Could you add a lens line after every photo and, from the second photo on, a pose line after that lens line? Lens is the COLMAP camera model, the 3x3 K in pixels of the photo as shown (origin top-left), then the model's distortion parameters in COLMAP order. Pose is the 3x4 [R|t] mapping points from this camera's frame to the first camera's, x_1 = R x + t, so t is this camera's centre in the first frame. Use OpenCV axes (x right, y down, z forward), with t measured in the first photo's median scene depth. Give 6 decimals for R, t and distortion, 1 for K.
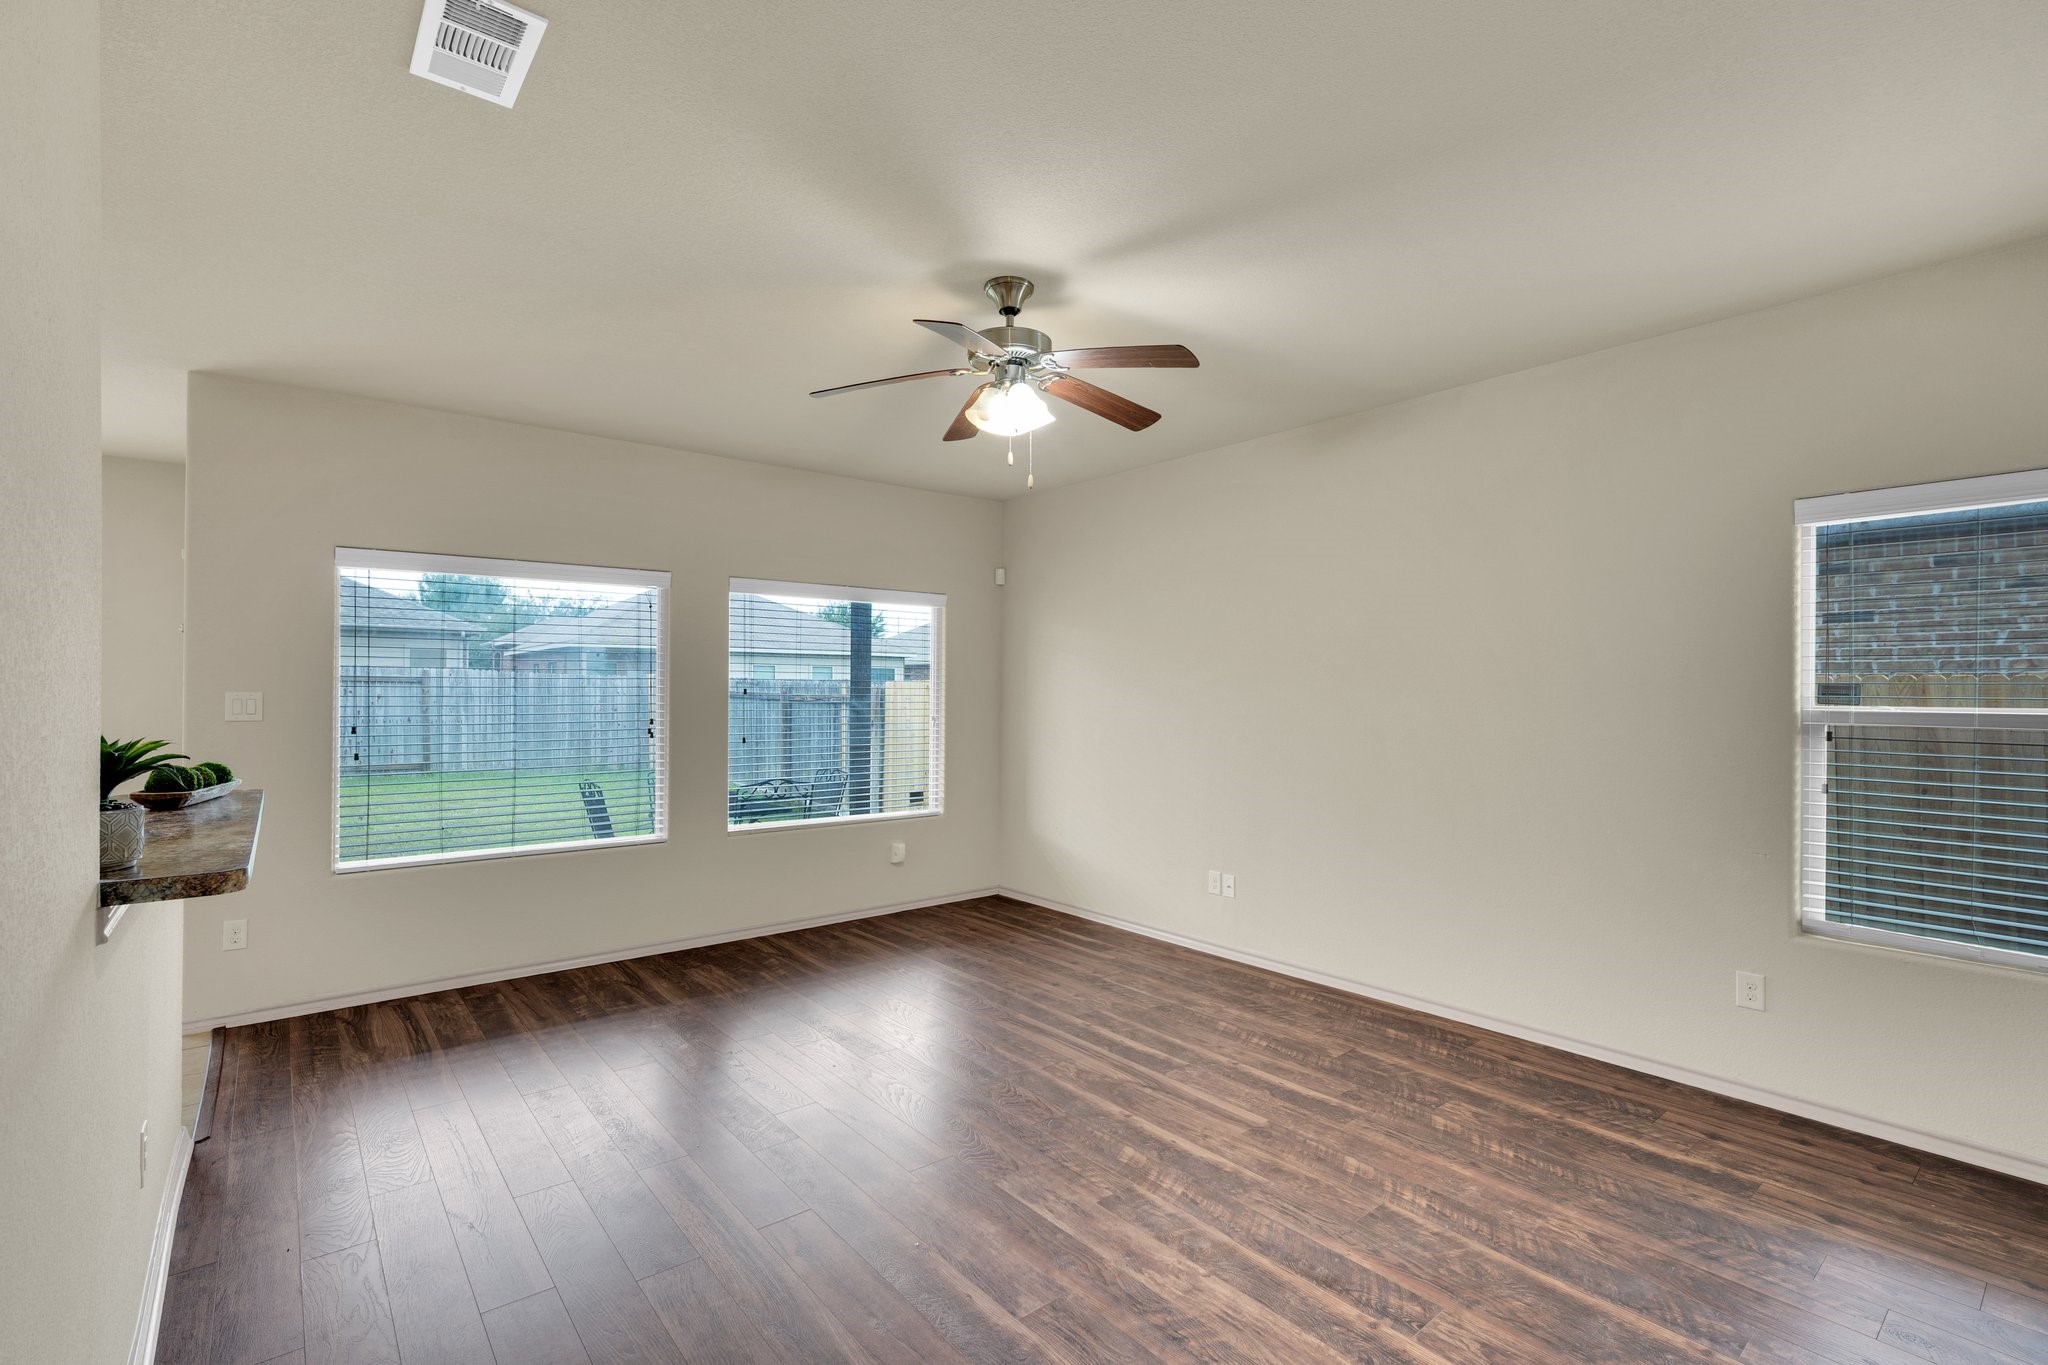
lens RADIAL K [[923.5, 0, 1013.2], [0, 923.5, 701.1], [0, 0, 1]] dist [-0.001412, 0.000041]
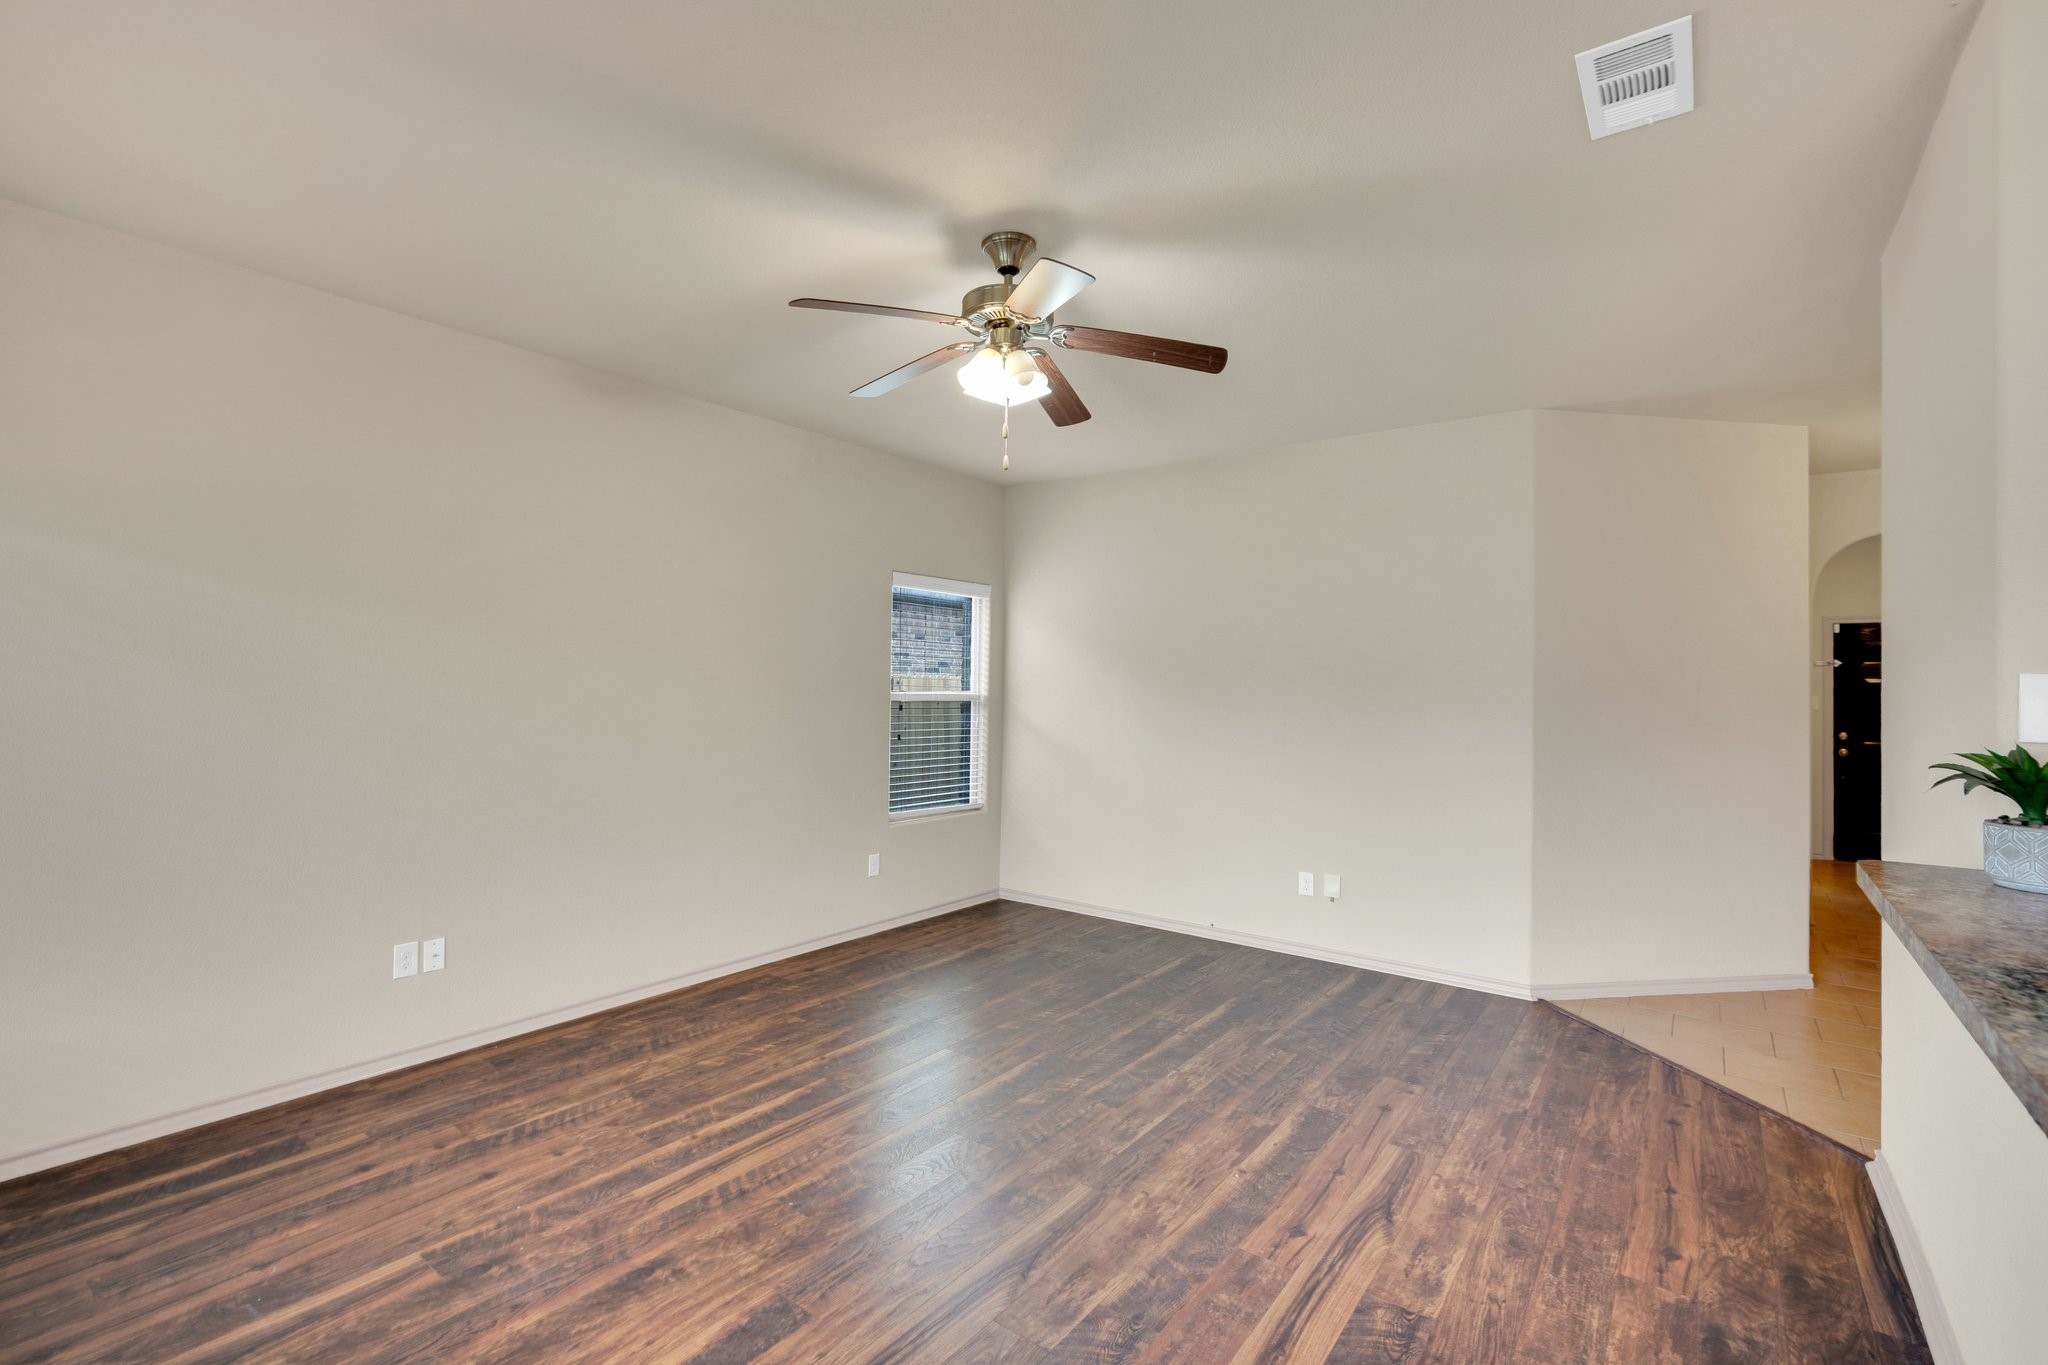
lens RADIAL K [[926.7, 0, 1022.0], [0, 926.7, 677.9], [0, 0, 1]] dist [-0.001647, 0.001144]
pose [[-0.241293, 0.002717, 0.970448, -0.645191], [-0.003410, 0.999988, -0.003648, -0.008555], [-0.970446, -0.004190, -0.241281, 0.865045]]
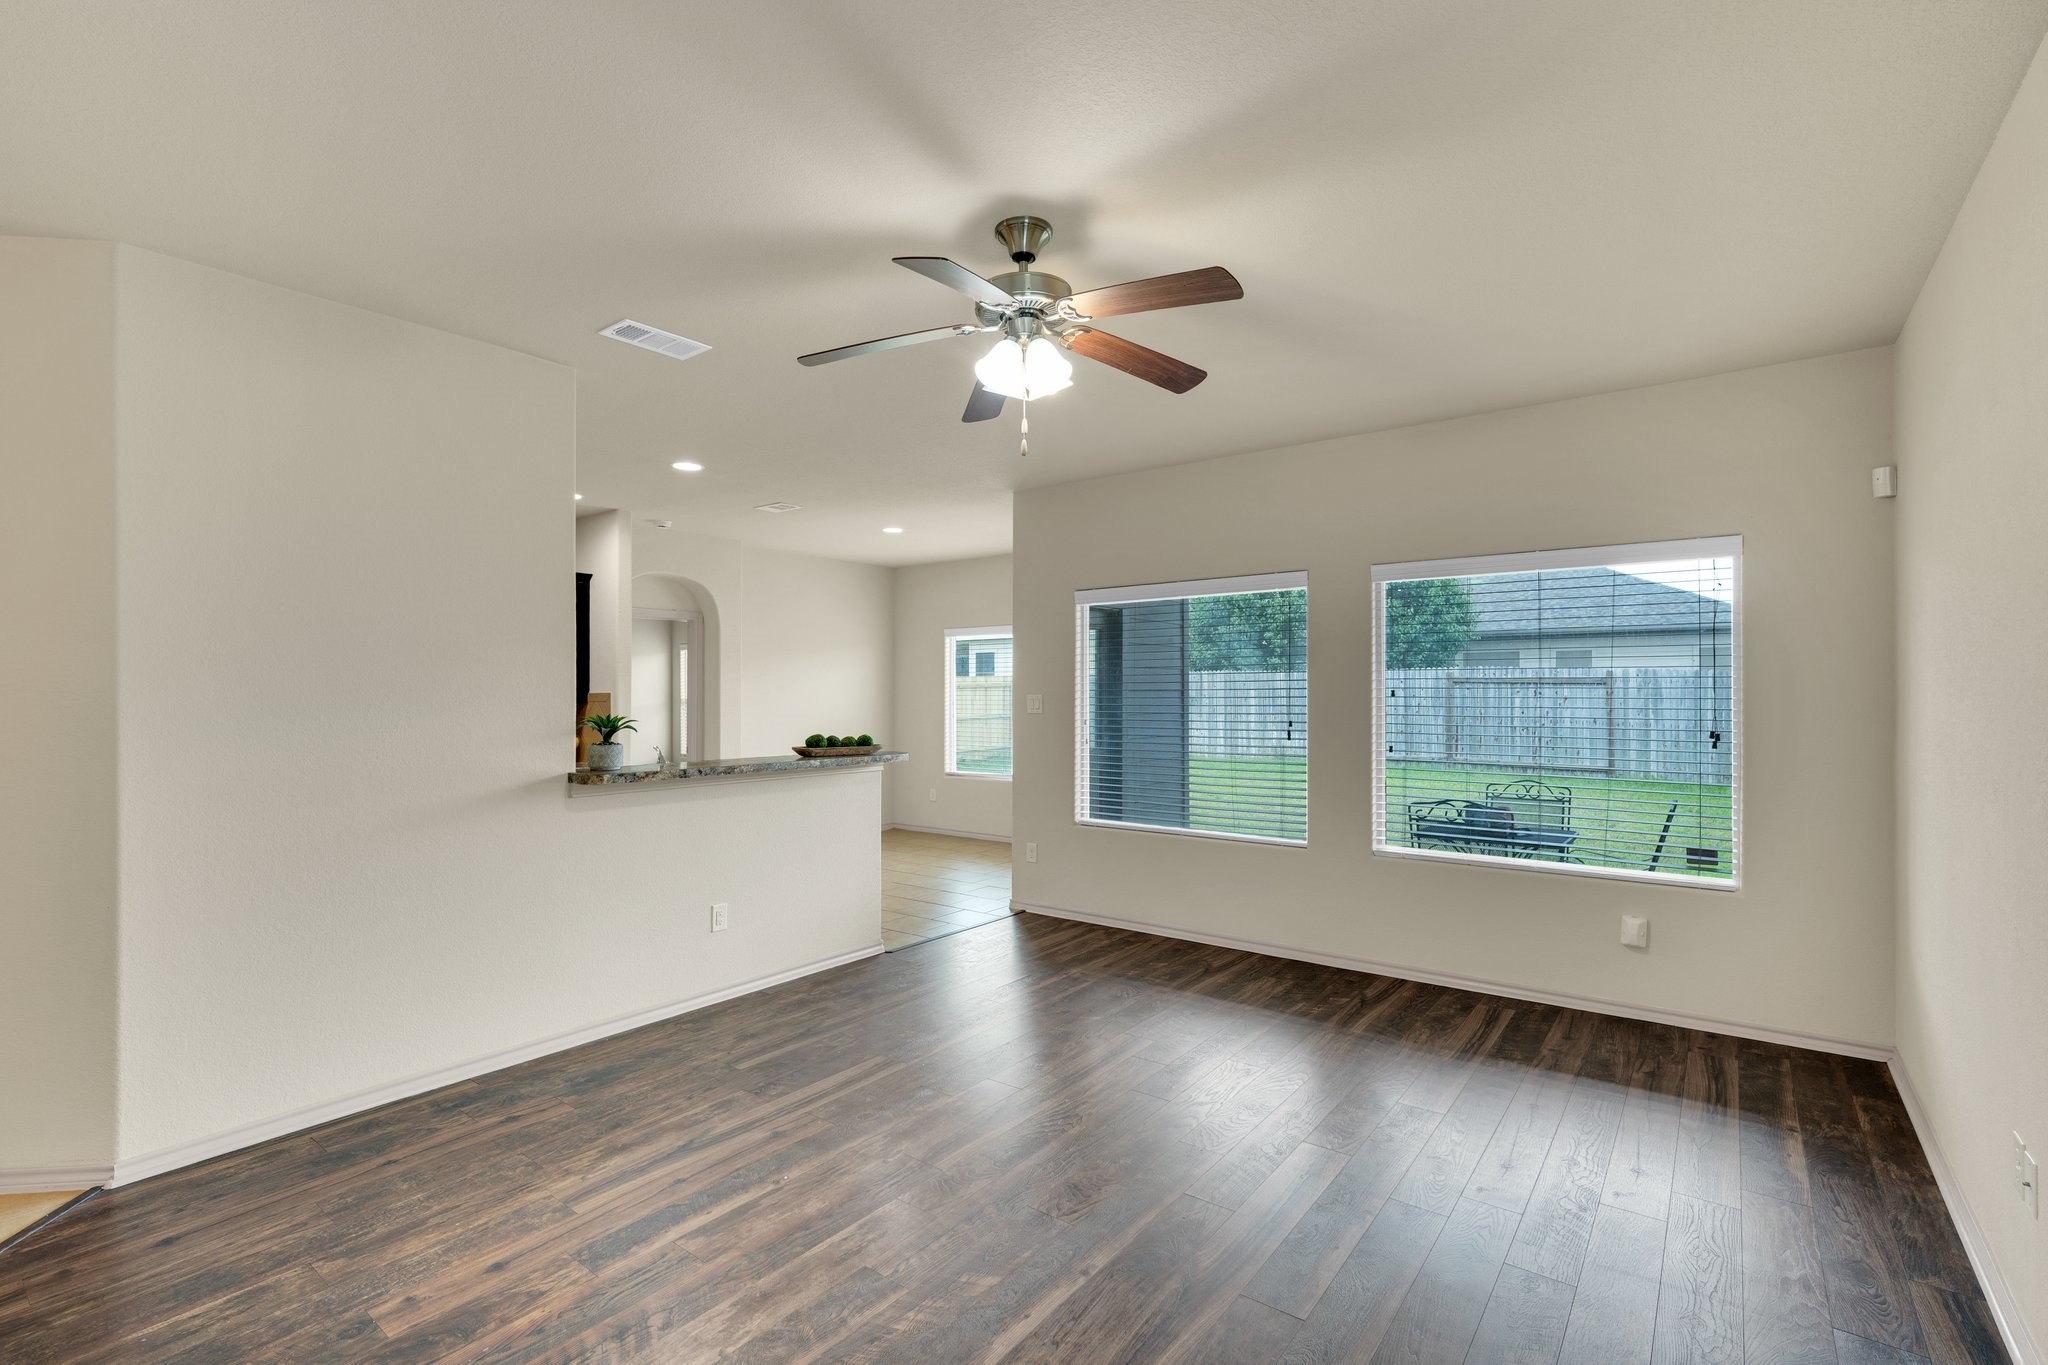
lens RADIAL K [[934.2, 0, 1014.7], [0, 934.2, 696.6], [0, 0, 1]] dist [-0.004165, 0.000287]
pose [[0.230355, 0.002190, -0.973104, 0.610361], [-0.008830, 0.999961, 0.000160, -0.004739], [0.973067, 0.008556, 0.230365, 0.567766]]
